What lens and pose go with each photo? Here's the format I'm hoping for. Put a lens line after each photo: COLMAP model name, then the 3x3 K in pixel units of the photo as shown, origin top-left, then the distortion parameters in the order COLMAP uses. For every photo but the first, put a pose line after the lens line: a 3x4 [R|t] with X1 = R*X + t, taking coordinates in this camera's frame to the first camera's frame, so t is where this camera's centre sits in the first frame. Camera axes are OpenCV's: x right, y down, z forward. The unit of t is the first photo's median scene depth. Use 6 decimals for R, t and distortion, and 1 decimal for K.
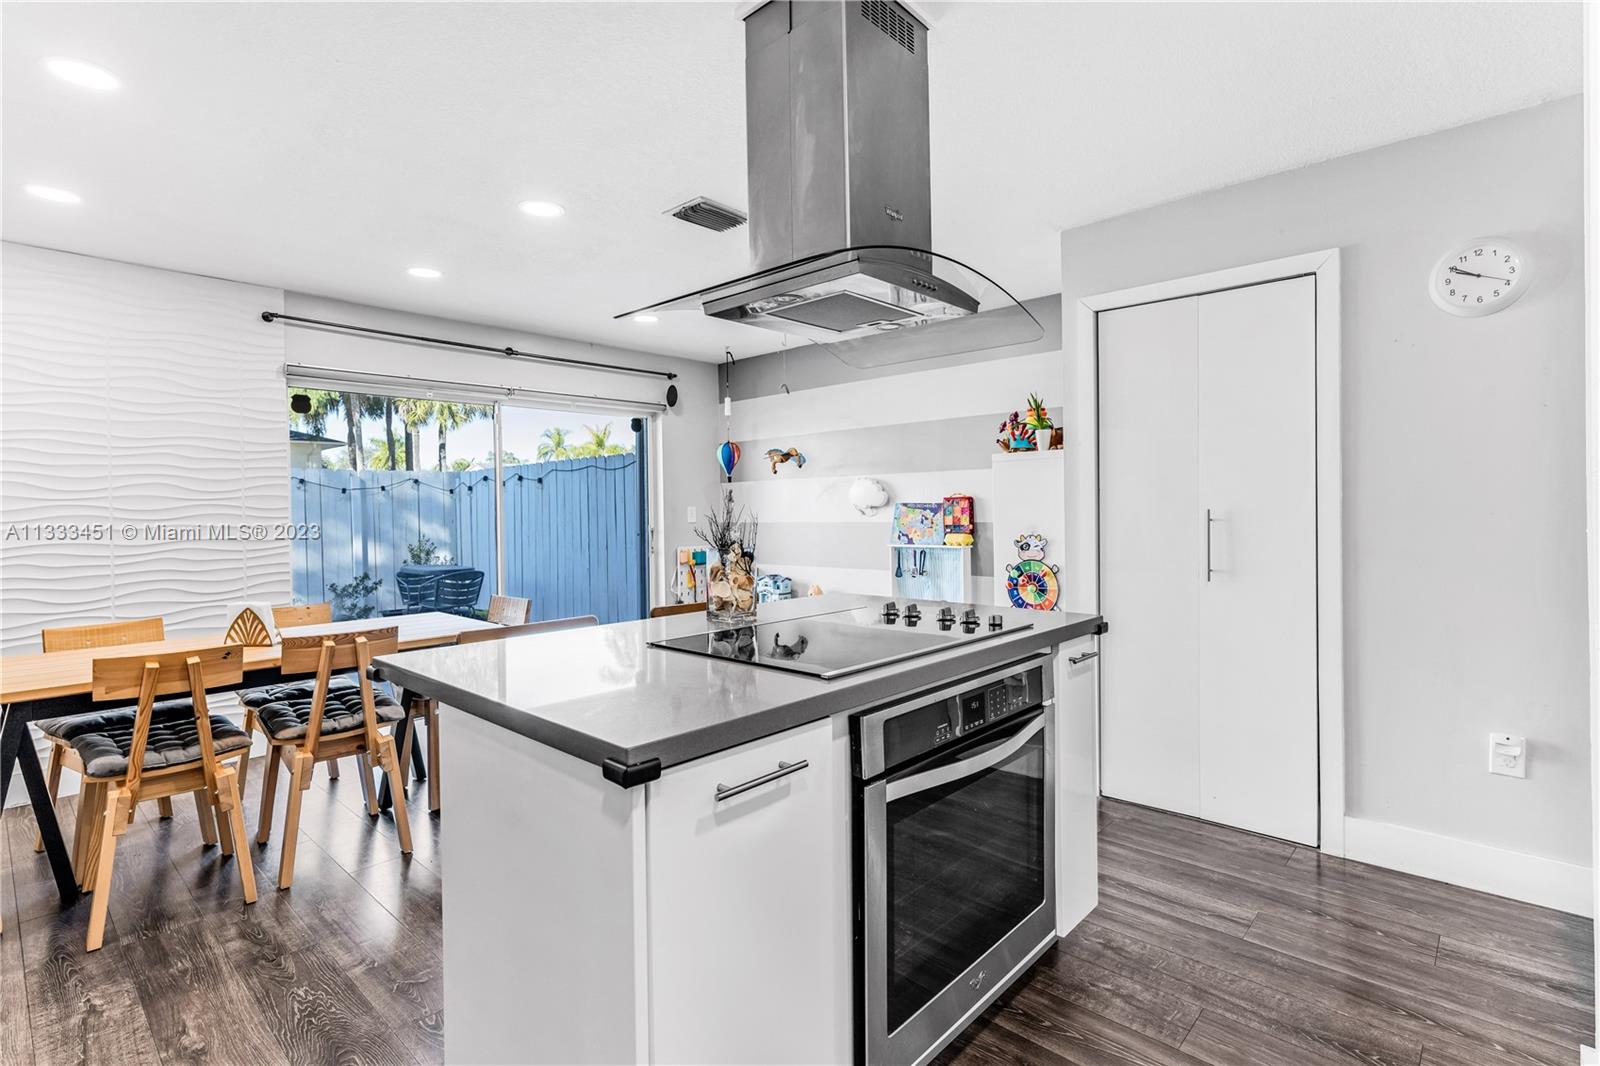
lens RADIAL K [[760.1, 0, 810.6], [0, 760.1, 523.3], [0, 0, 1]] dist [0.000397, 0.000385]
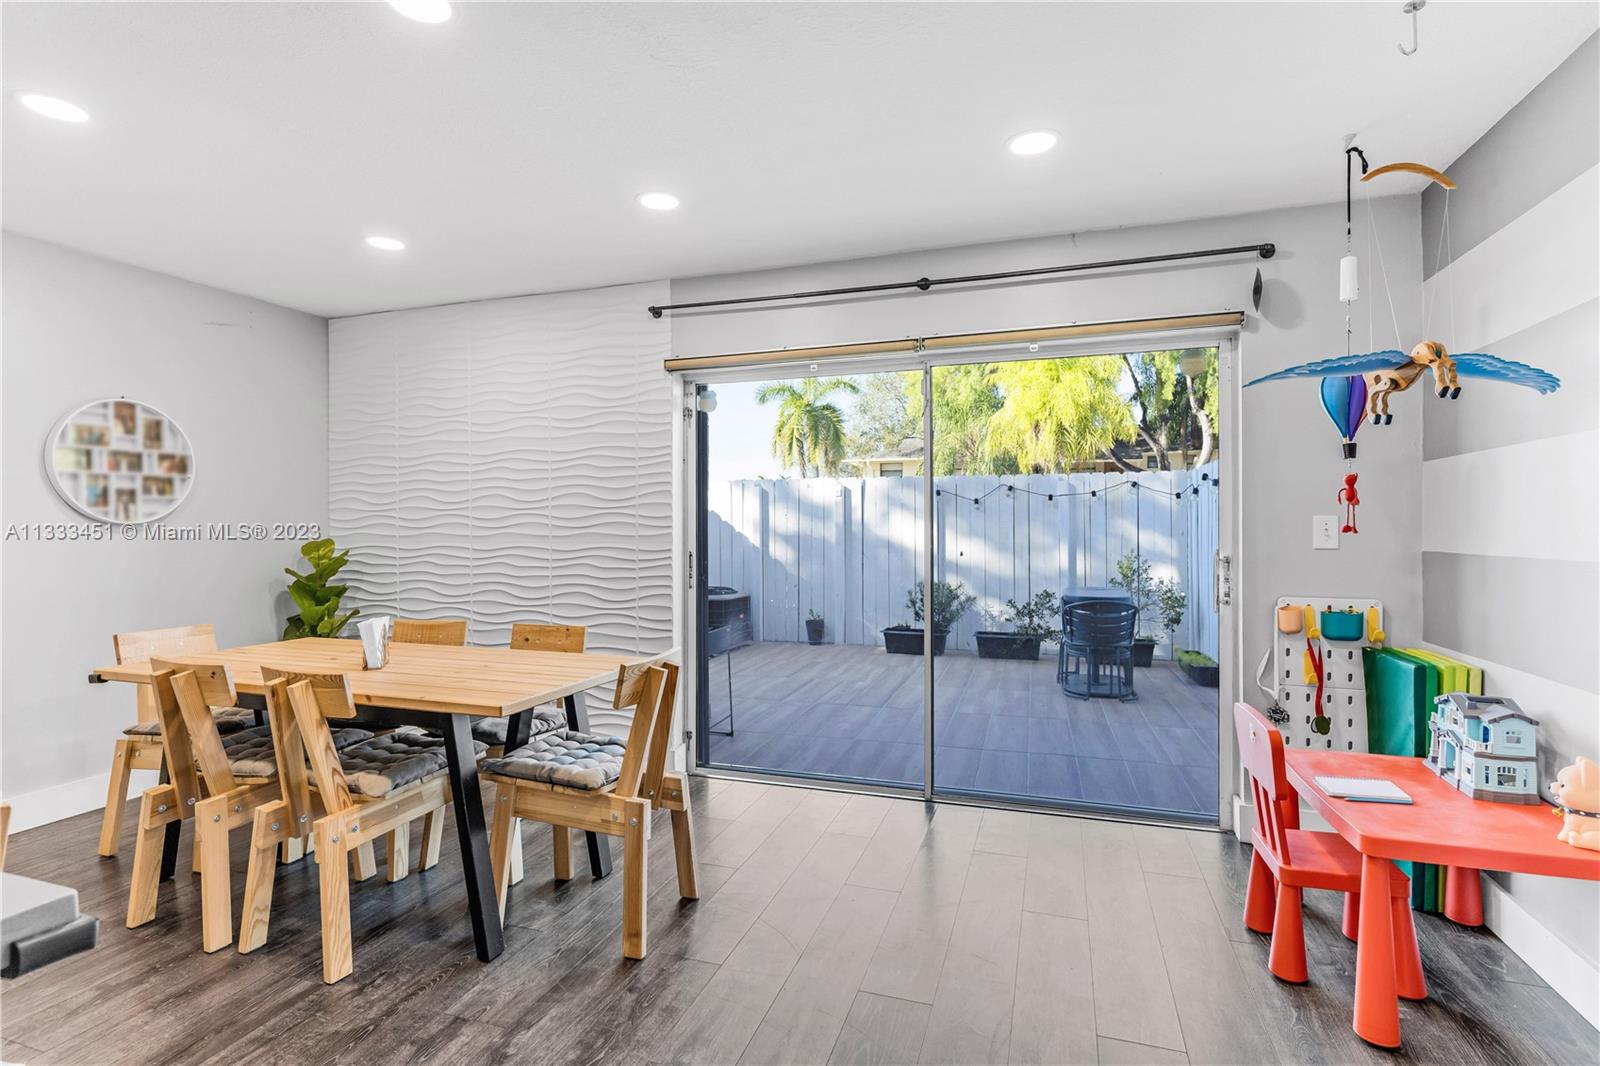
lens RADIAL K [[760.1, 0, 810.6], [0, 760.1, 523.3], [0, 0, 1]] dist [0.000397, 0.000385]
pose [[0.403466, 0.009766, -0.914943, 0.221733], [-0.019953, 0.999799, 0.001873, -0.016370], [0.914777, 0.017500, 0.403580, 0.788618]]
